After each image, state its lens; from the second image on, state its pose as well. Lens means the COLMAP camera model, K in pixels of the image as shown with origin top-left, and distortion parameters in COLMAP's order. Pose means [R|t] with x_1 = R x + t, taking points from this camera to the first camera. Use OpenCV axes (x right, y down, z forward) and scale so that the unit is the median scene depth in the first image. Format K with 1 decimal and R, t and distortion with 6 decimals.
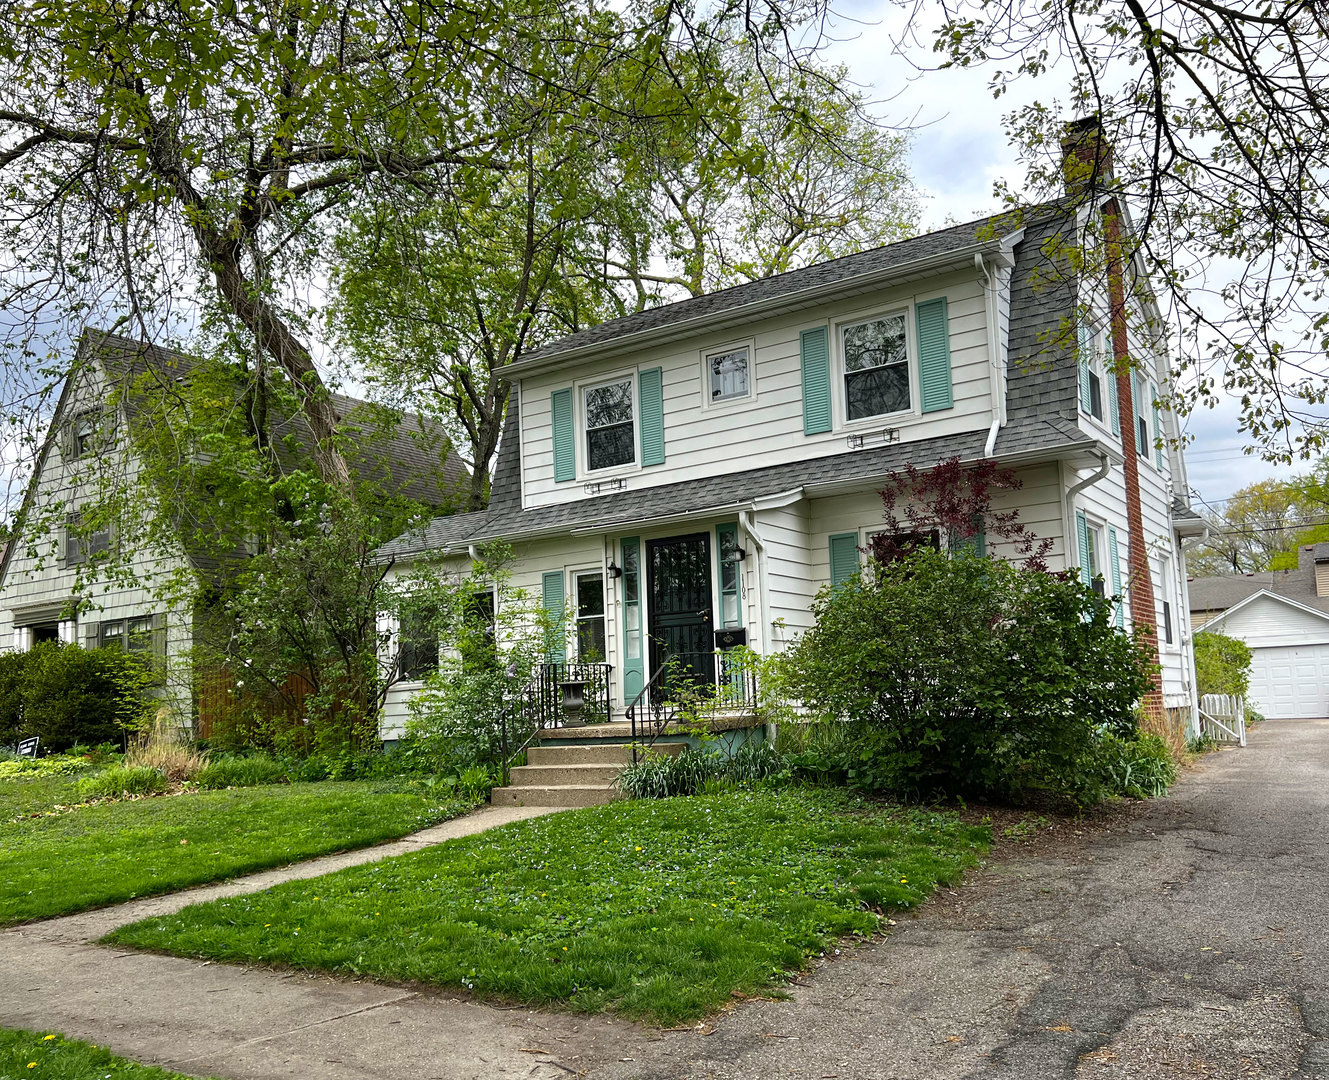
lens RADIAL K [[1184.2, 0, 668.2], [0, 1184.2, 584.8], [0, 0, 1]] dist [0.069467, -0.020081]
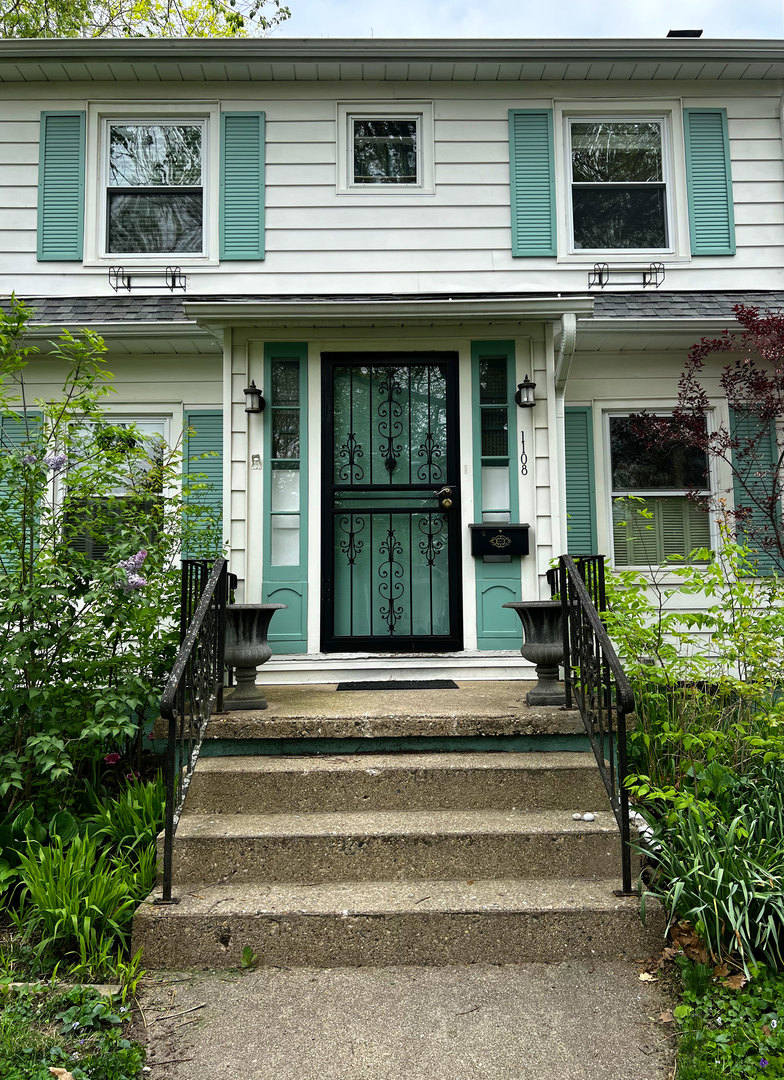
lens RADIAL K [[841.5, 0, 392.0], [0, 841.5, 540.0], [0, 0, 1]] dist [0.014919, 0.001152]
pose [[0.823881, 0.089821, 0.559600, -0.196392], [-0.081963, 0.995865, -0.039174, 0.059433], [-0.560804, -0.013592, 0.827837, 0.639357]]
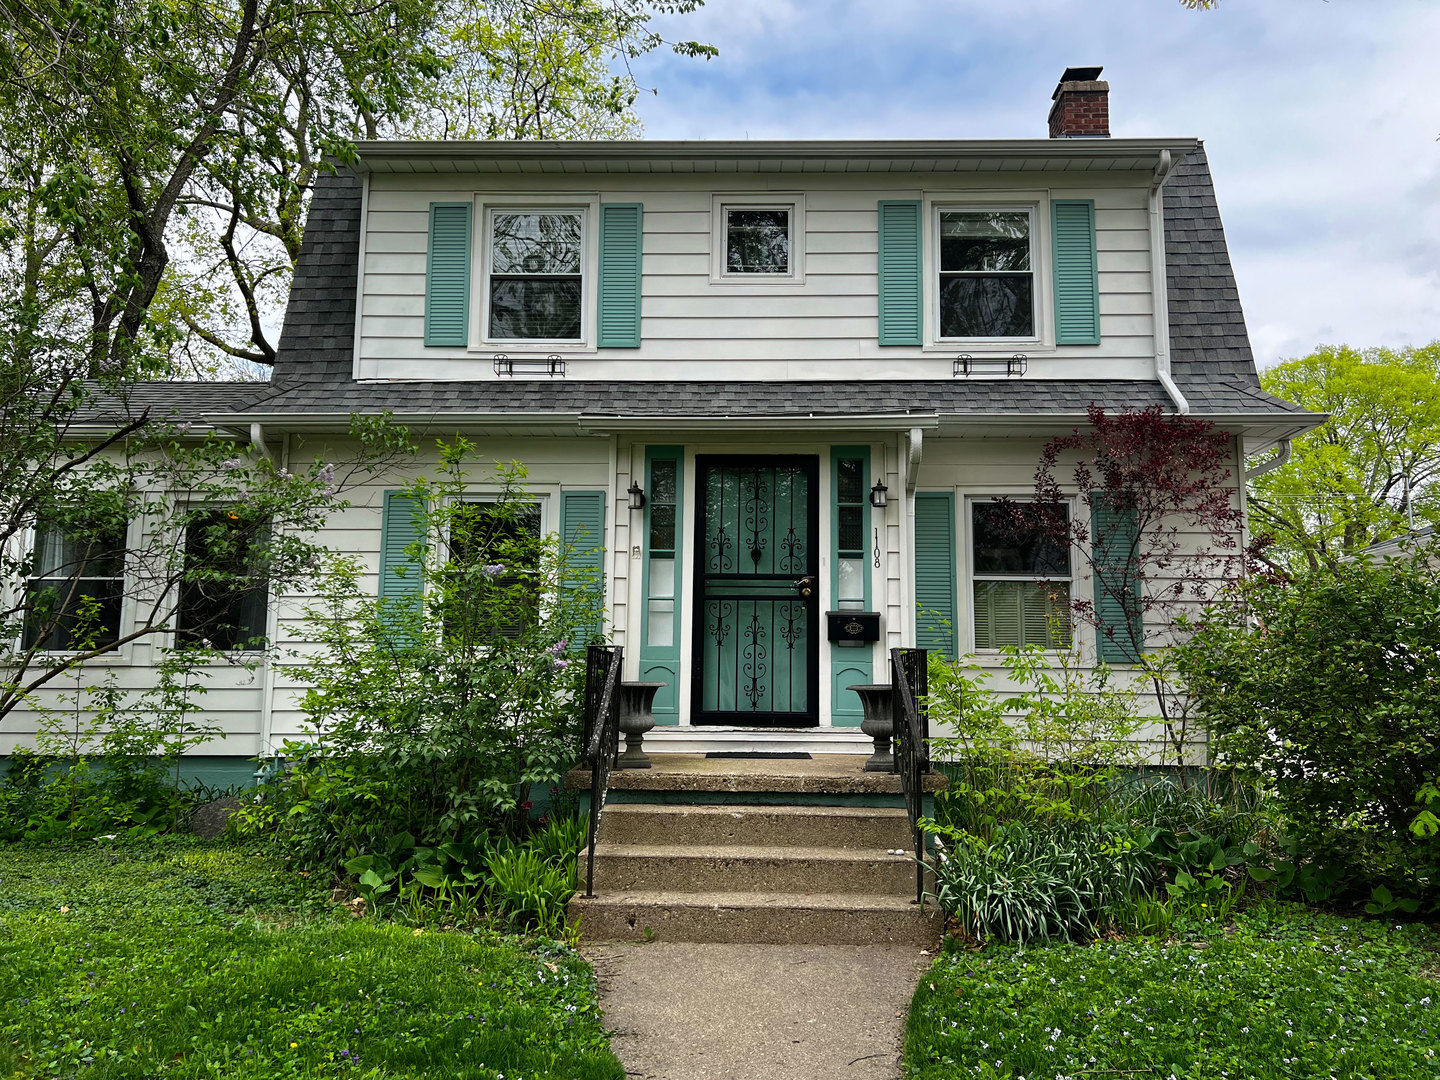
lens RADIAL K [[1126.2, 0, 720.0], [0, 1126.2, 540.0], [0, 0, 1]] dist [0.099667, -0.208685]
pose [[0.842816, 0.125763, 0.523303, -0.298266], [-0.101502, 0.992010, -0.074928, 0.046992], [-0.528544, 0.010034, 0.848846, 0.486326]]
